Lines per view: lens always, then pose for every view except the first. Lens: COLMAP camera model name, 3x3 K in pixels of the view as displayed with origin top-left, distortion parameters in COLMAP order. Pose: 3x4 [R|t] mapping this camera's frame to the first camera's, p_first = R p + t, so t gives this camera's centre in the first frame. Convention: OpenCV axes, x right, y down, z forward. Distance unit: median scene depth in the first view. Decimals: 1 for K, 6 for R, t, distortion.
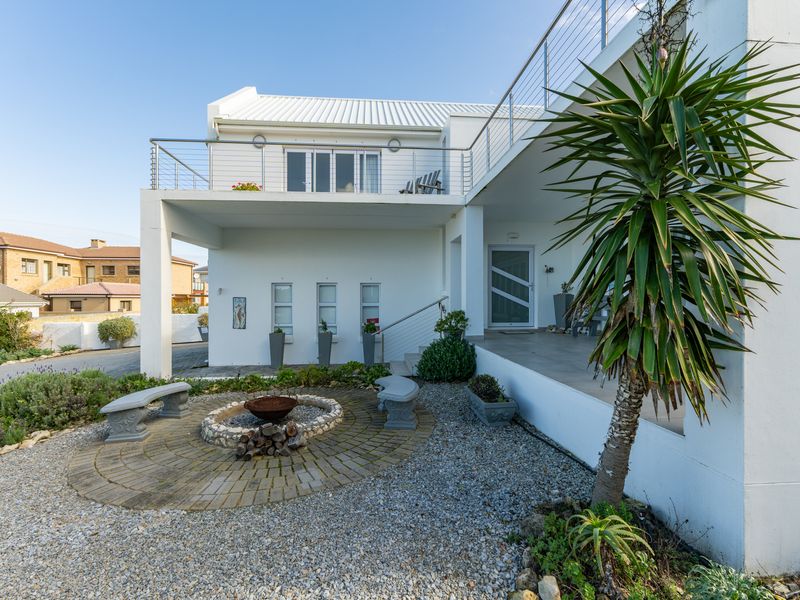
lens RADIAL K [[395.5, 0, 401.8], [0, 395.5, 299.2], [0, 0, 1]] dist [-0.001582, 0.000716]
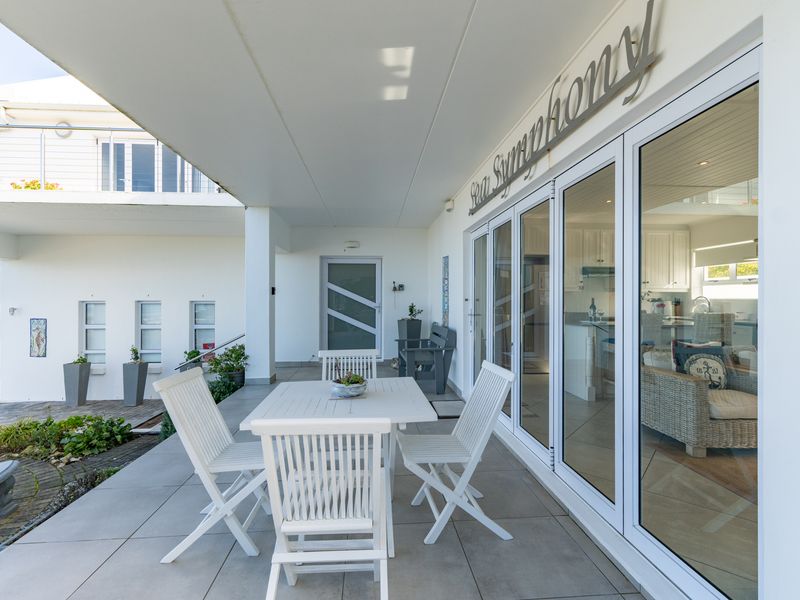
lens RADIAL K [[395.5, 0, 397.3], [0, 395.5, 300.5], [0, 0, 1]] dist [-0.001582, 0.000716]
pose [[0.999907, 0.003114, -0.013252, 0.375268], [-0.003180, 0.999982, -0.005001, -0.043443], [0.013237, 0.005043, 0.999900, 0.195775]]
